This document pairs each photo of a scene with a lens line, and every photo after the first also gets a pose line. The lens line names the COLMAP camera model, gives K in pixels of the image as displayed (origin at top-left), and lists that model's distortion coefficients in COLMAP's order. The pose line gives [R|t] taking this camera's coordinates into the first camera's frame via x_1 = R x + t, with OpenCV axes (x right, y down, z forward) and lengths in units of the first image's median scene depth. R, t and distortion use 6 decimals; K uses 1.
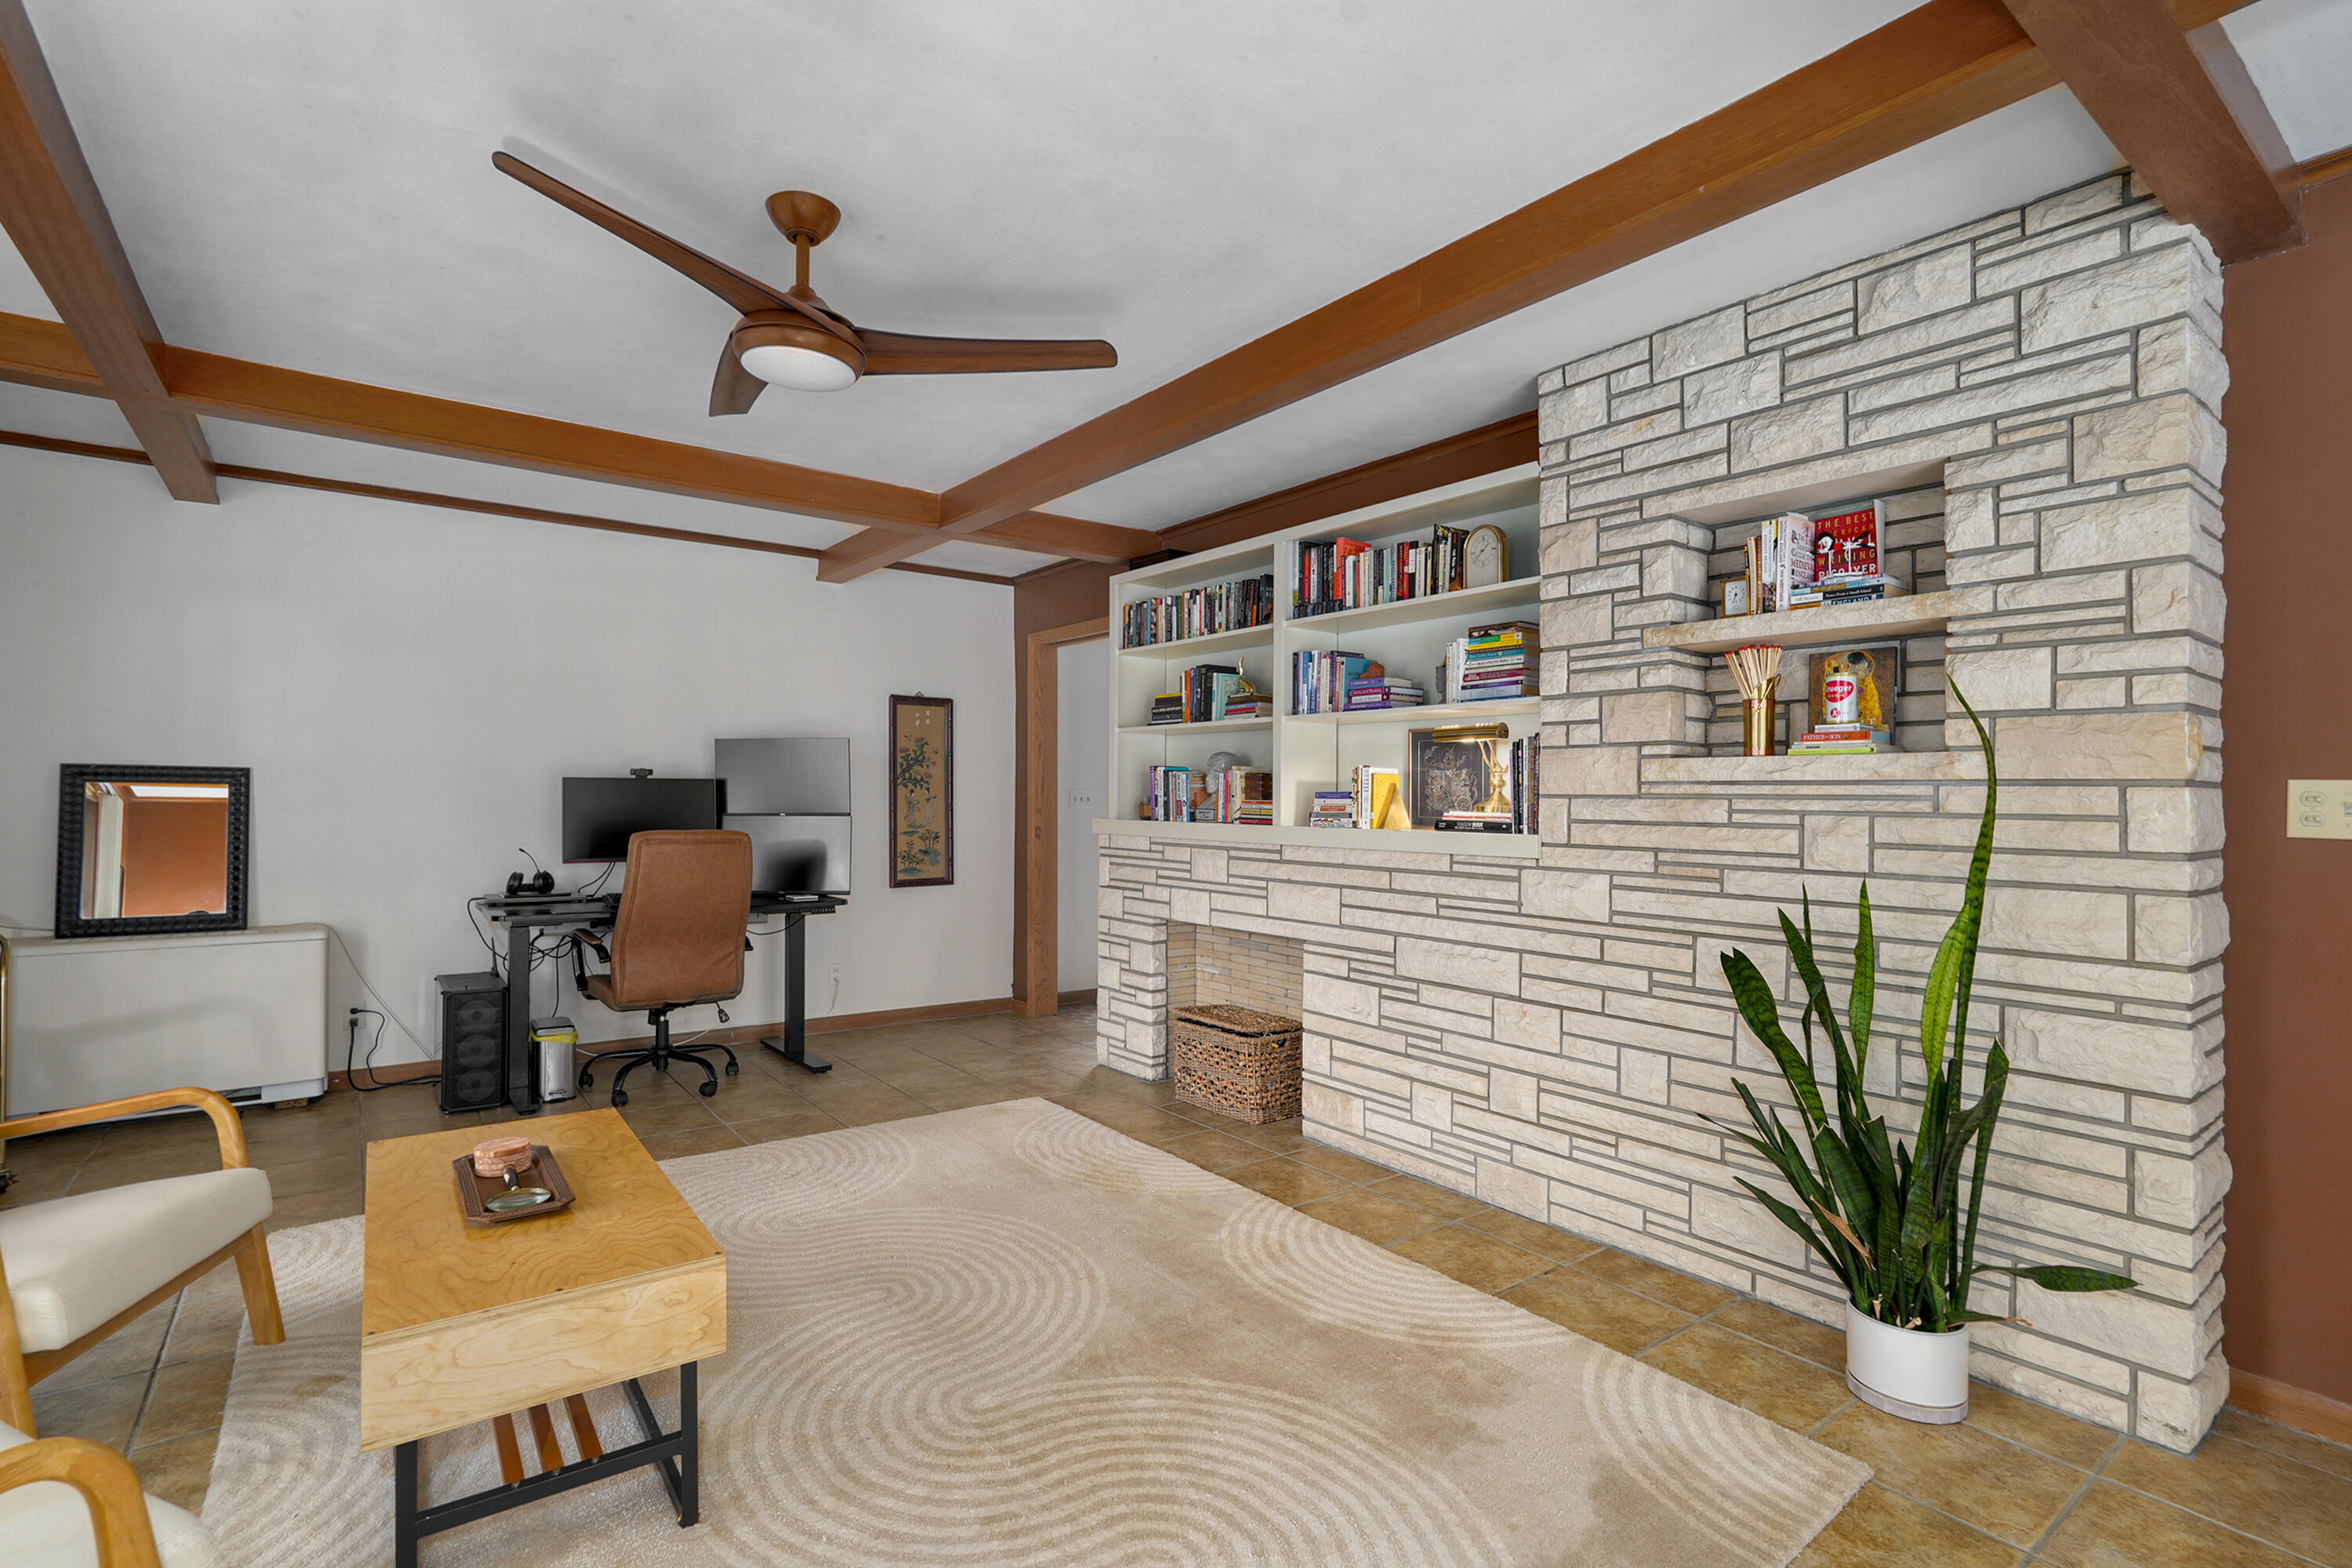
lens RADIAL K [[1096.3, 0, 1132.2], [0, 1096.3, 764.4], [0, 0, 1]] dist [-0.001848, -0.000384]
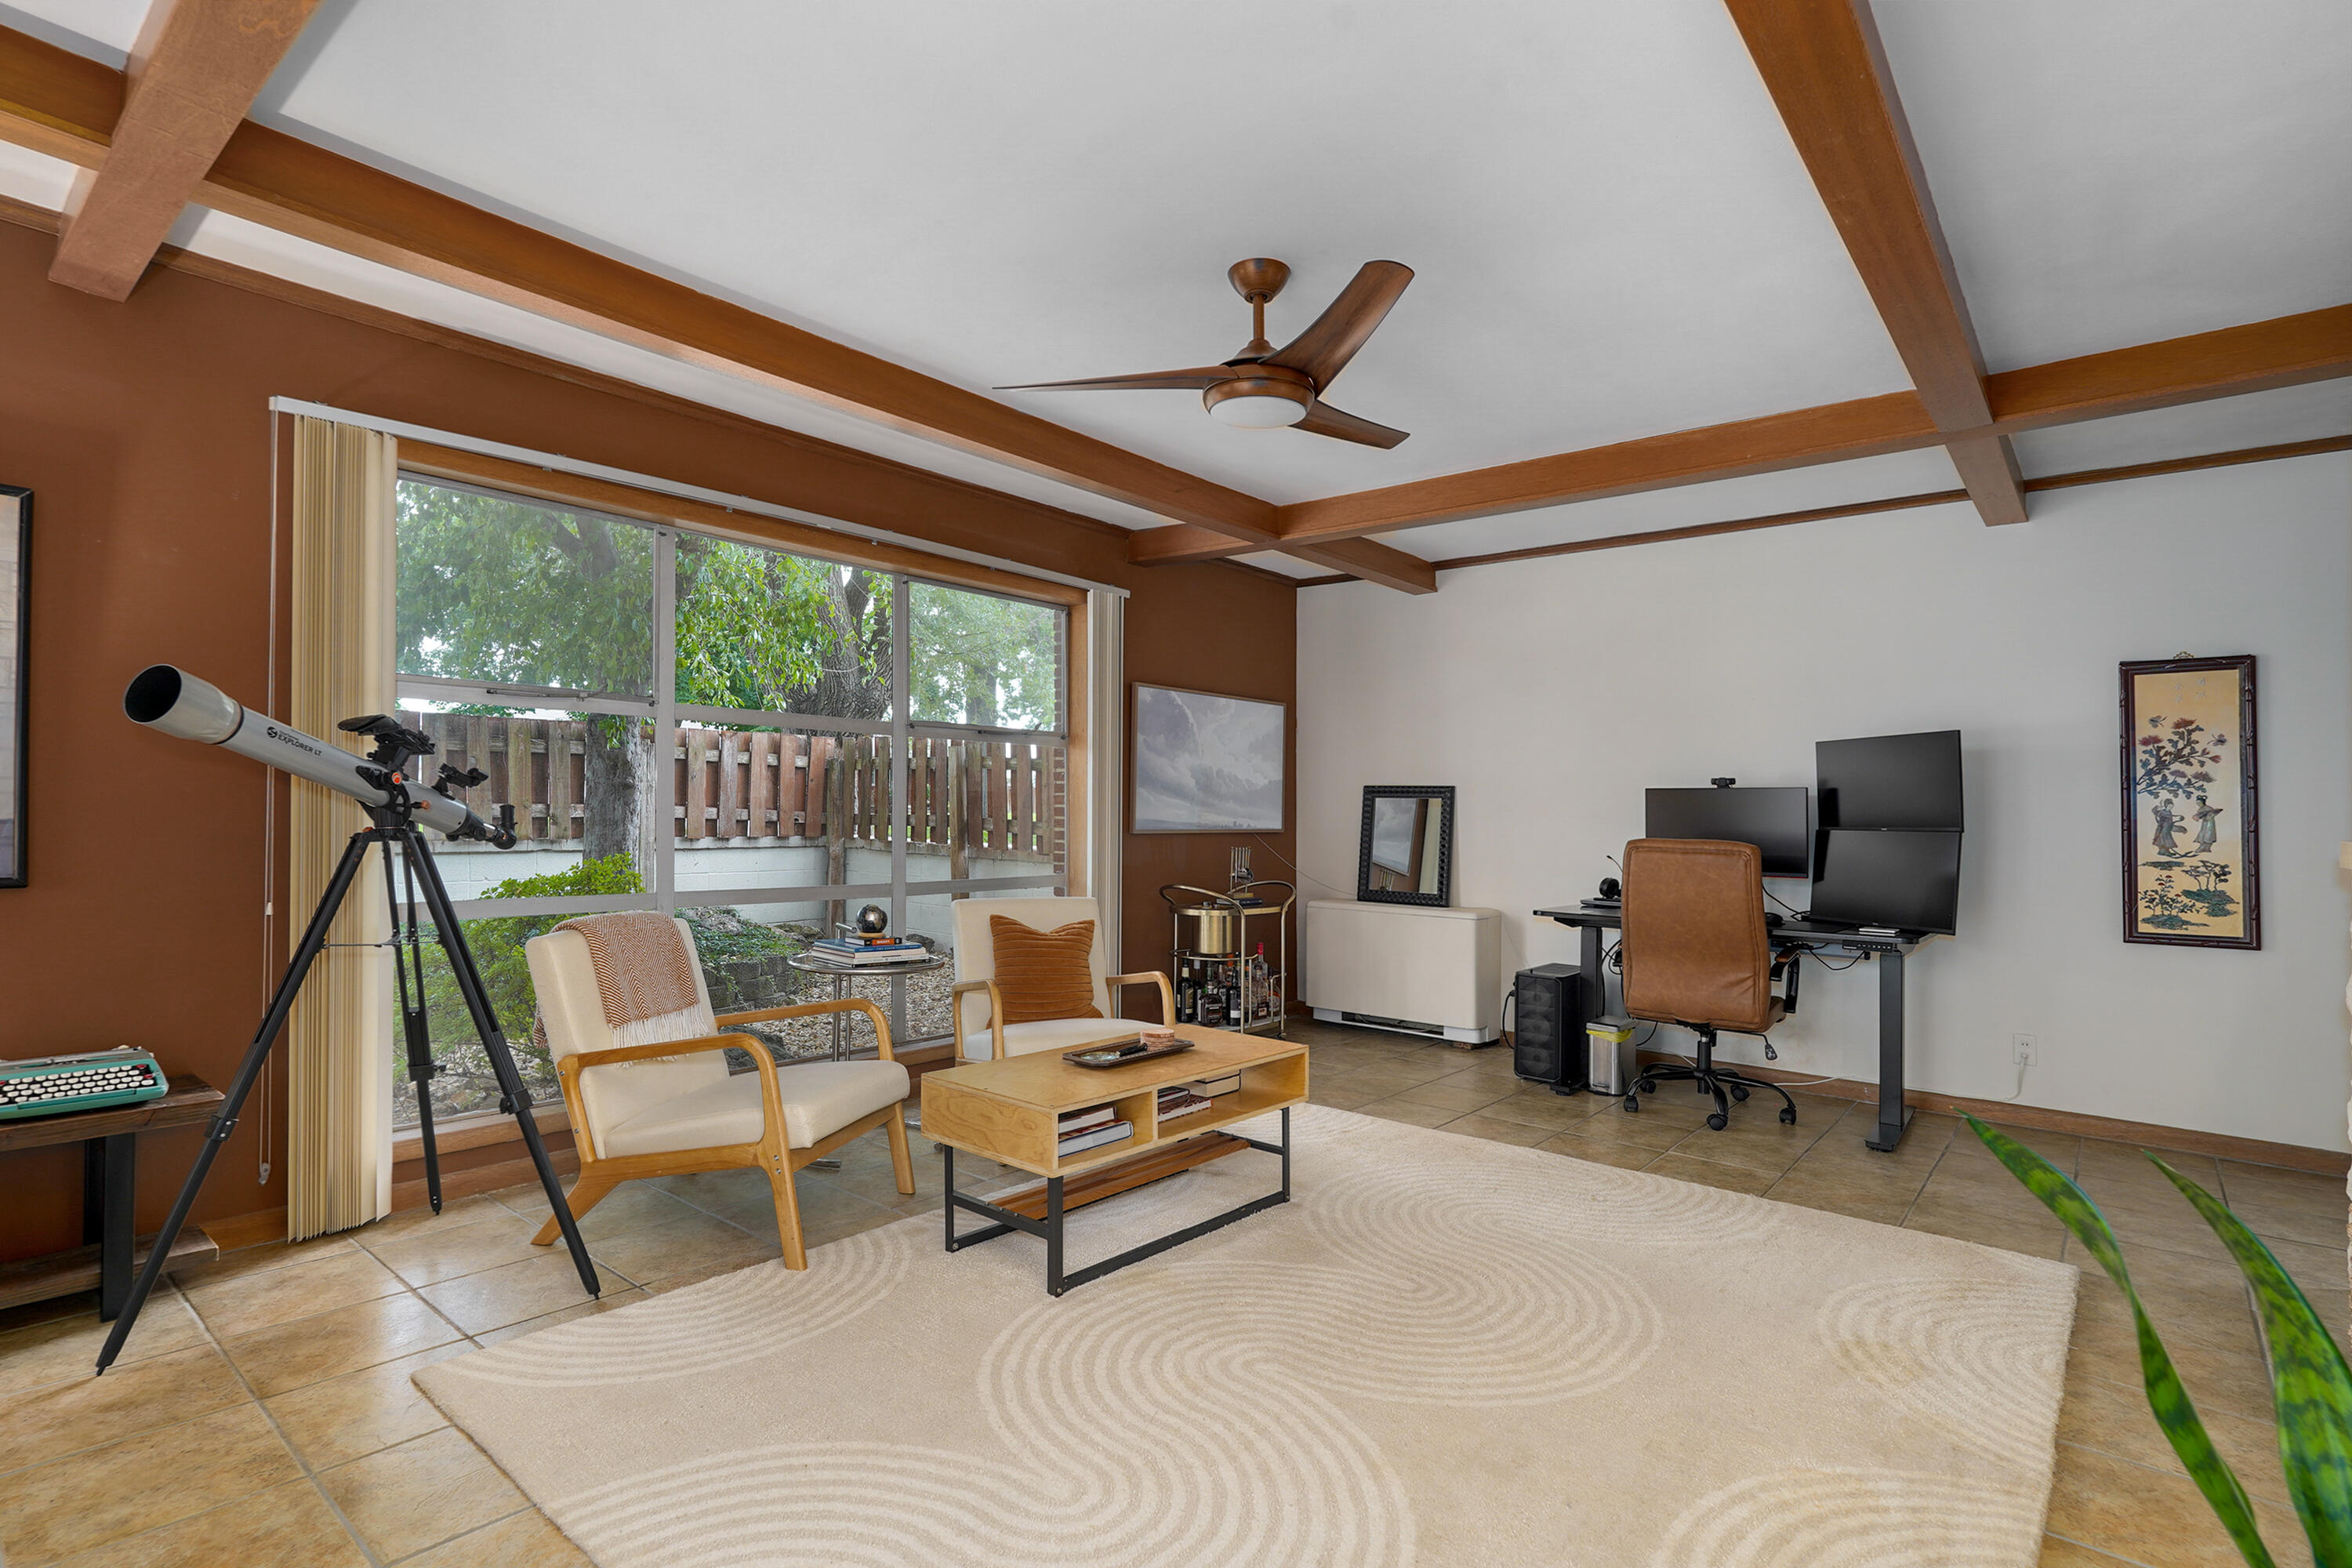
lens RADIAL K [[1146.3, 0, 1176.0], [0, 1146.3, 784.0], [0, 0, 1]] dist [0.002201, 0.000731]
pose [[0.247274, -0.028837, -0.968516, 0.449764], [0.012988, 0.999566, -0.026445, 0.033212], [0.968859, -0.006040, 0.247541, 0.331852]]
